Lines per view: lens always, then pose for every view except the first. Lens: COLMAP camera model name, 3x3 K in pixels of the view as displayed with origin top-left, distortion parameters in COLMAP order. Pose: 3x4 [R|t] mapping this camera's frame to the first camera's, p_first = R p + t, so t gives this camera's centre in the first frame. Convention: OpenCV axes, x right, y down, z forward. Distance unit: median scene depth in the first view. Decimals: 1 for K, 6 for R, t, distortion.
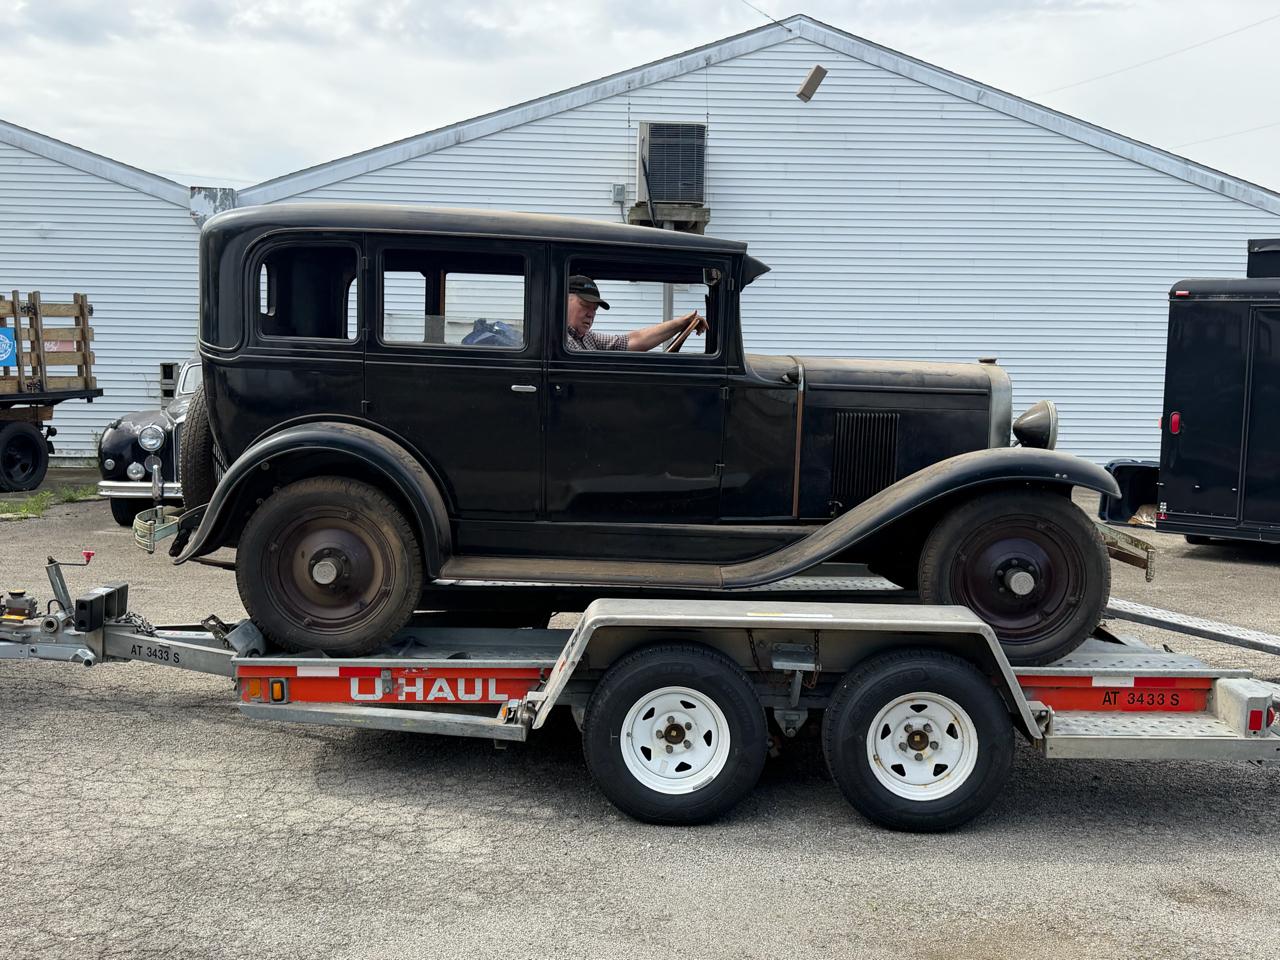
lens RADIAL K [[1205.9, 0, 640.0], [0, 1205.9, 480.0], [0, 0, 1]] dist [0.126058, -0.217534]
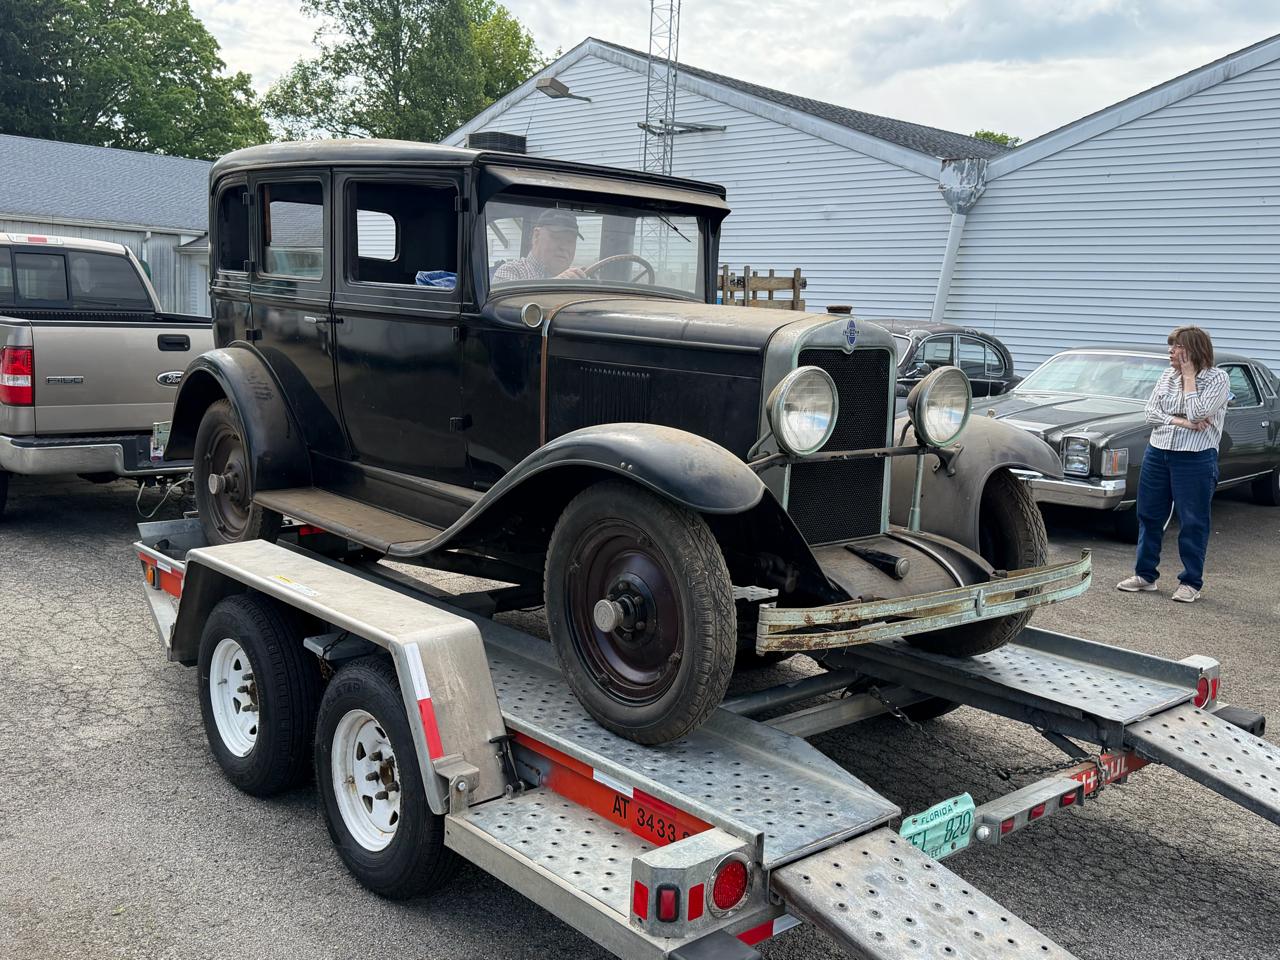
lens RADIAL K [[1220.8, 0, 640.0], [0, 1220.8, 480.0], [0, 0, 1]] dist [0.118765, -0.218545]
pose [[0.660276, 0.117754, -0.741734, 0.848695], [-0.113346, 0.991943, 0.056577, -0.035340], [0.742420, 0.046716, 0.668303, 0.547882]]
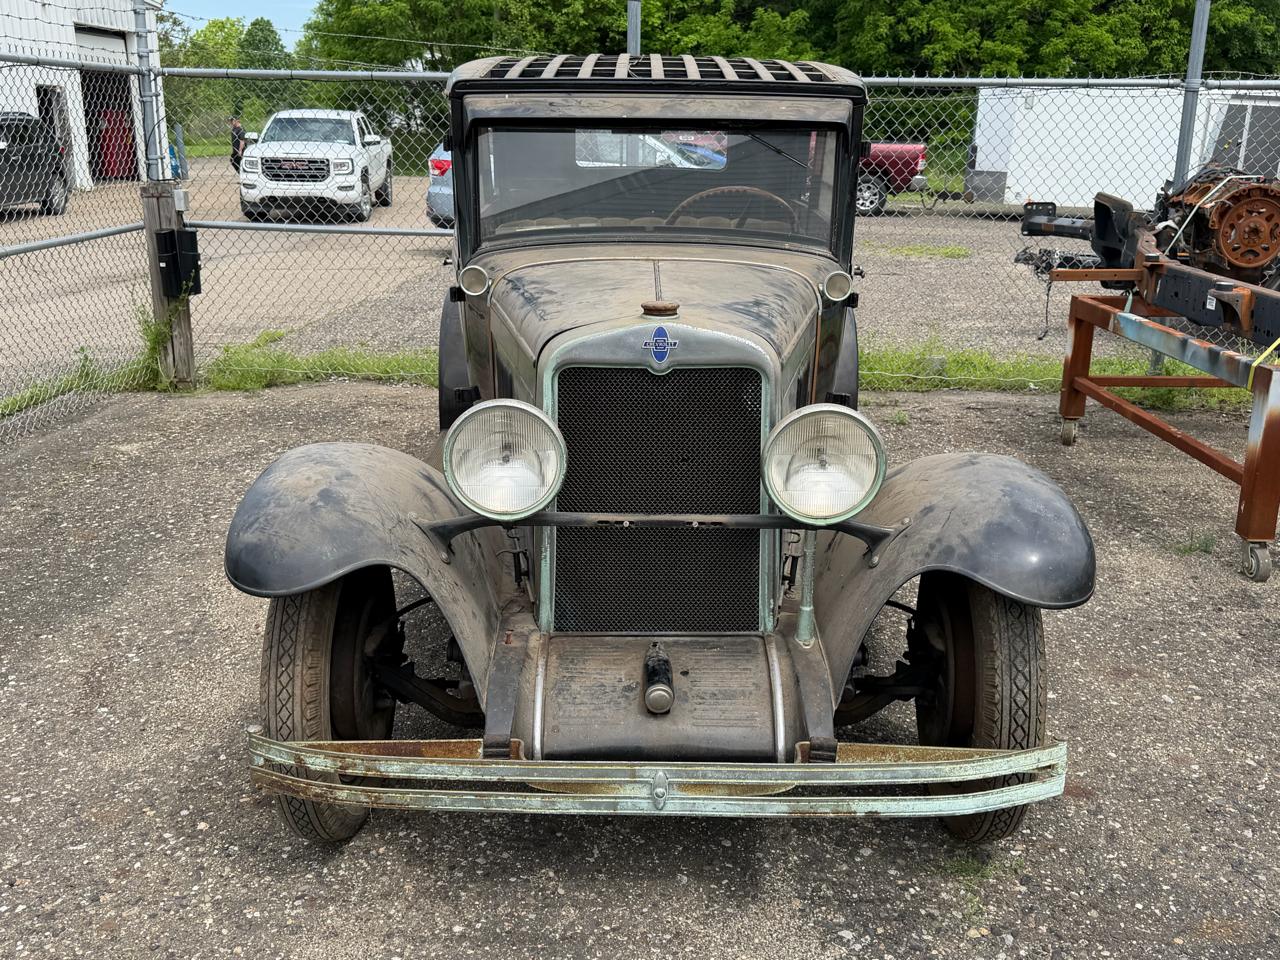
lens RADIAL K [[1220.8, 0, 640.0], [0, 1220.8, 480.0], [0, 0, 1]] dist [0.118765, -0.218545]
pose [[0.021221, 0.262984, -0.964567, 0.874657], [-0.120627, 0.958409, 0.258651, -0.179875], [0.992471, 0.110864, 0.052061, 1.137399]]
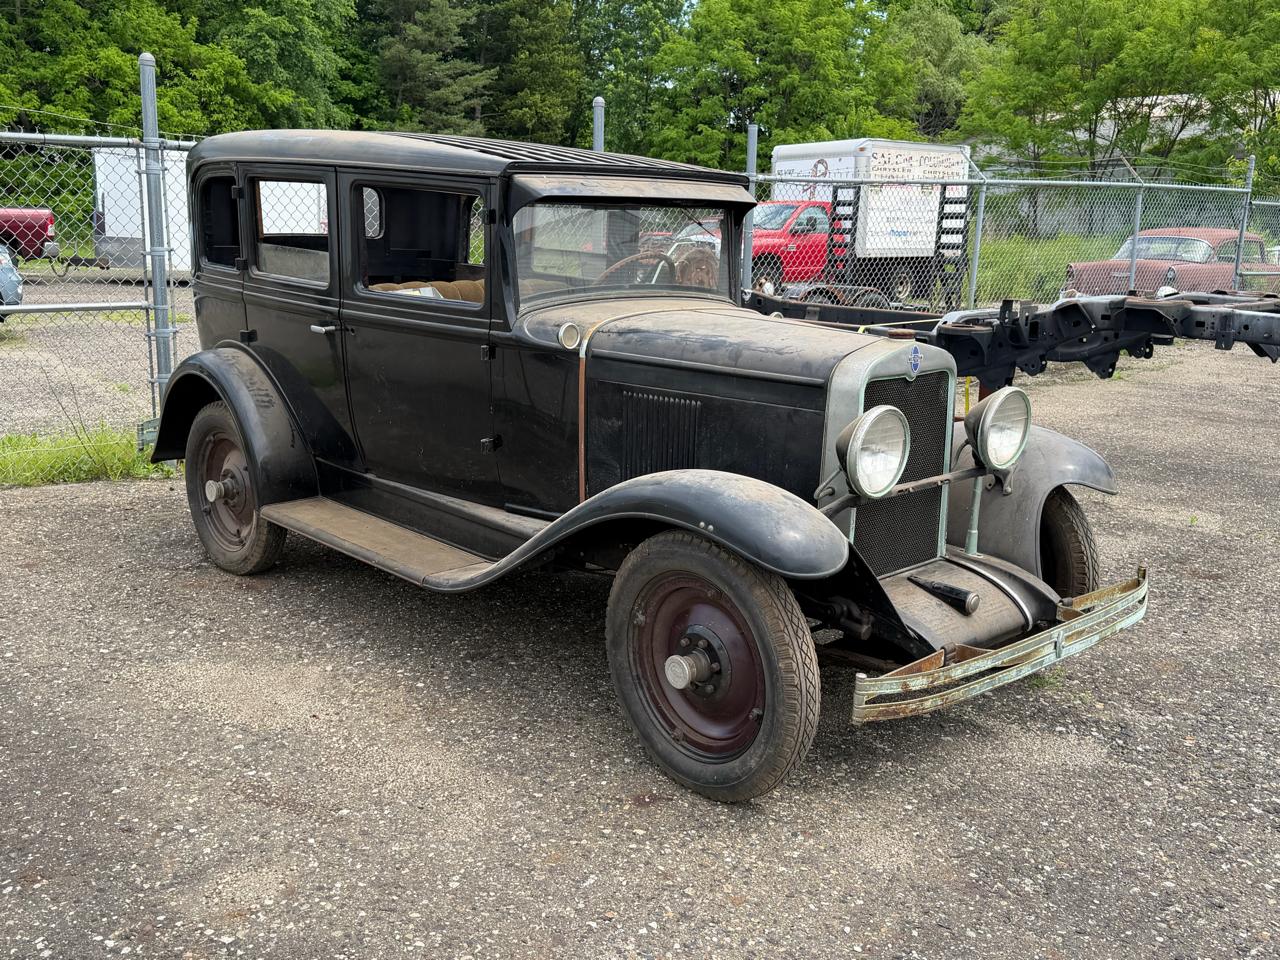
lens RADIAL K [[1220.8, 0, 640.0], [0, 1220.8, 480.0], [0, 0, 1]] dist [0.118765, -0.218545]
pose [[0.703675, 0.154440, -0.693534, 0.761118], [-0.091410, 0.987657, 0.127191, -0.106911], [0.704618, -0.026105, 0.709107, 0.511943]]
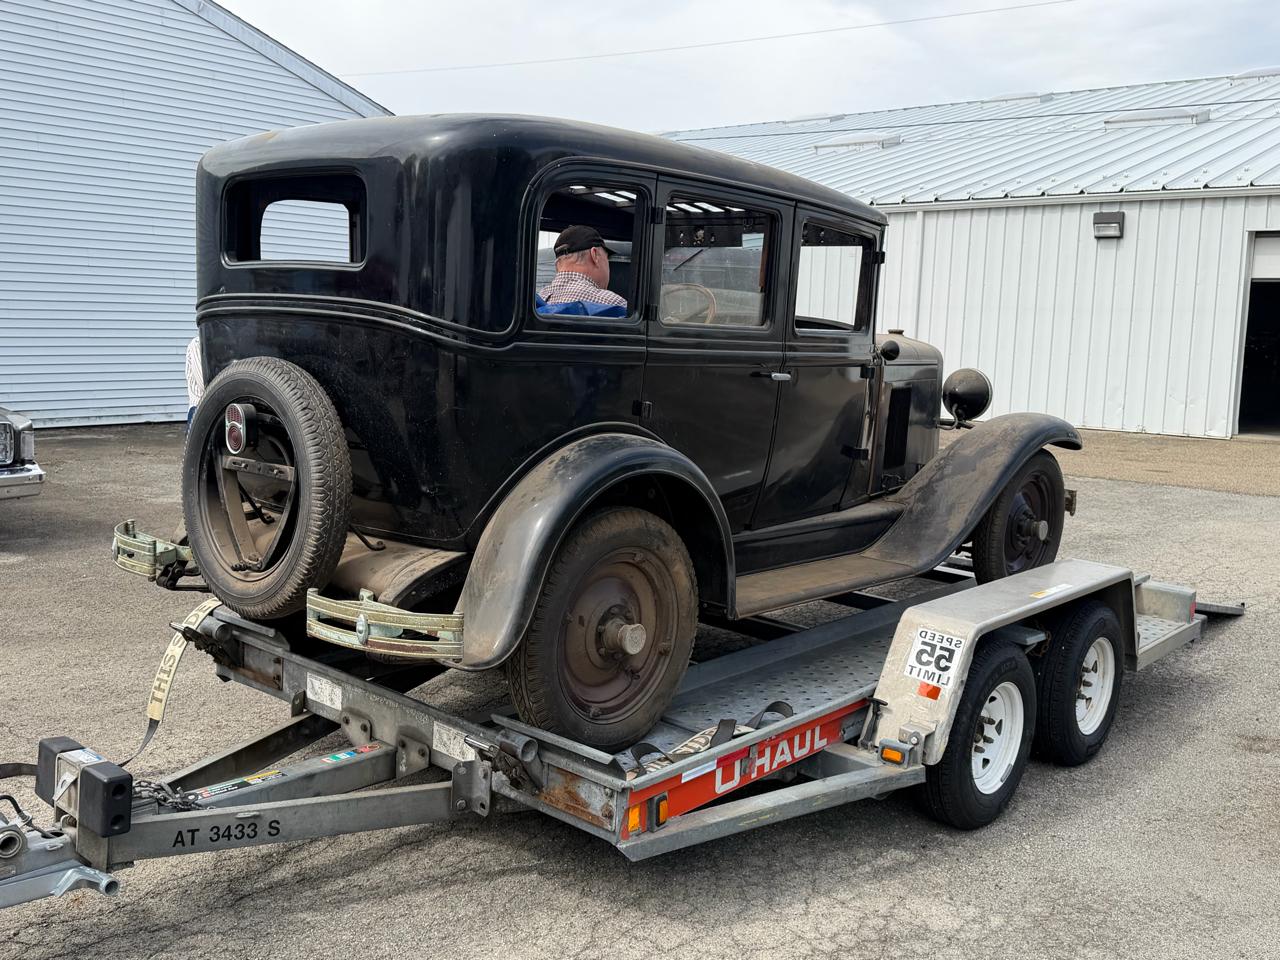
lens RADIAL K [[1220.8, 0, 640.0], [0, 1220.8, 480.0], [0, 0, 1]] dist [0.118765, -0.218545]
pose [[0.664171, -0.098775, 0.741027, -0.812918], [0.056924, 0.995037, 0.081613, -0.081263], [-0.745410, -0.012022, 0.666497, 0.518290]]
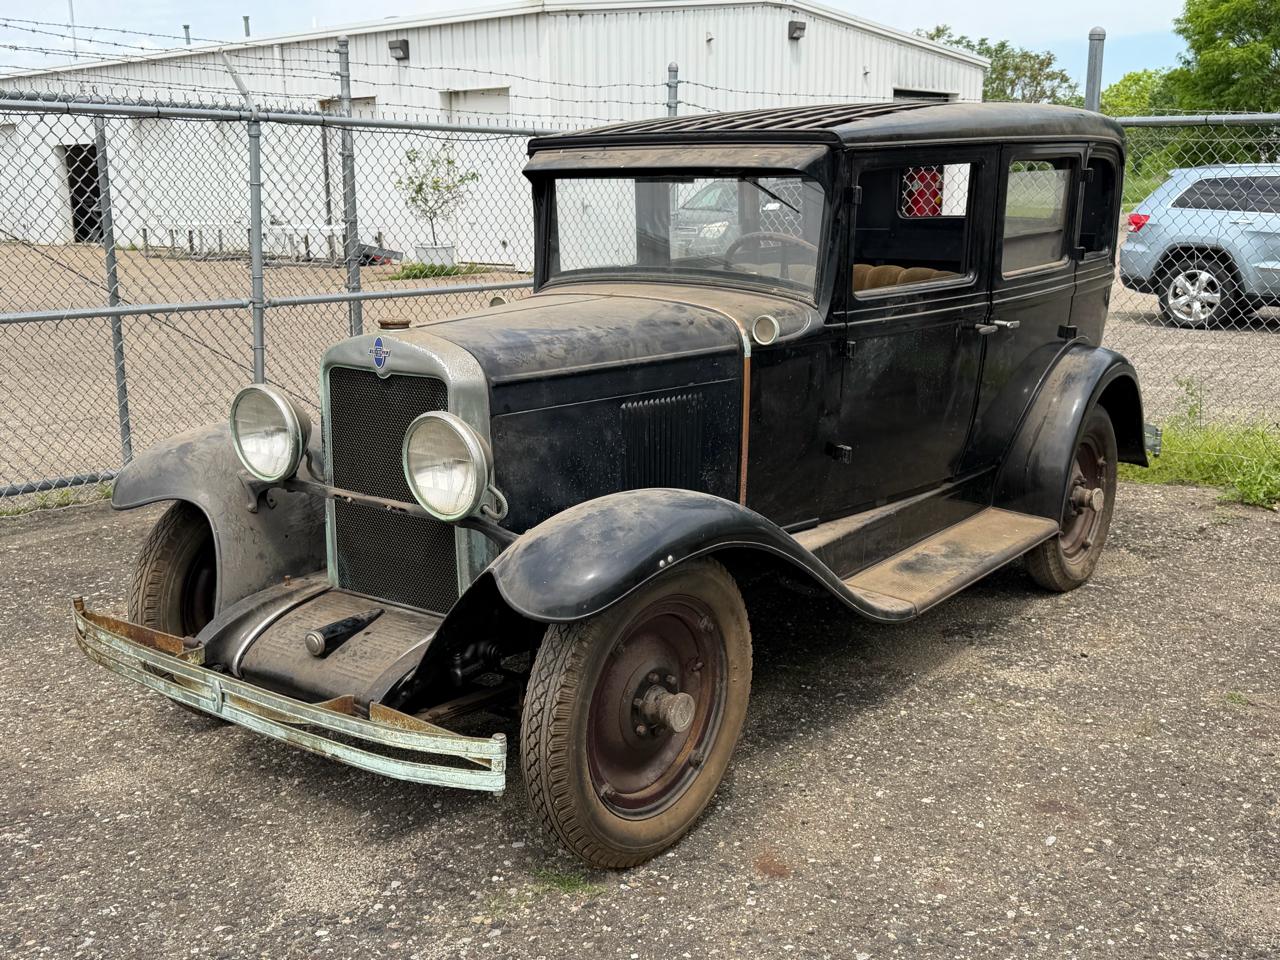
lens RADIAL K [[1314.8, 0, 640.0], [0, 1314.8, 480.0], [0, 0, 1]] dist [0.138020, -0.310390]
pose [[-0.595485, 0.165375, -0.786160, 0.815533], [-0.092629, 0.957922, 0.271670, -0.235421], [0.798008, 0.234597, -0.555110, 1.671744]]
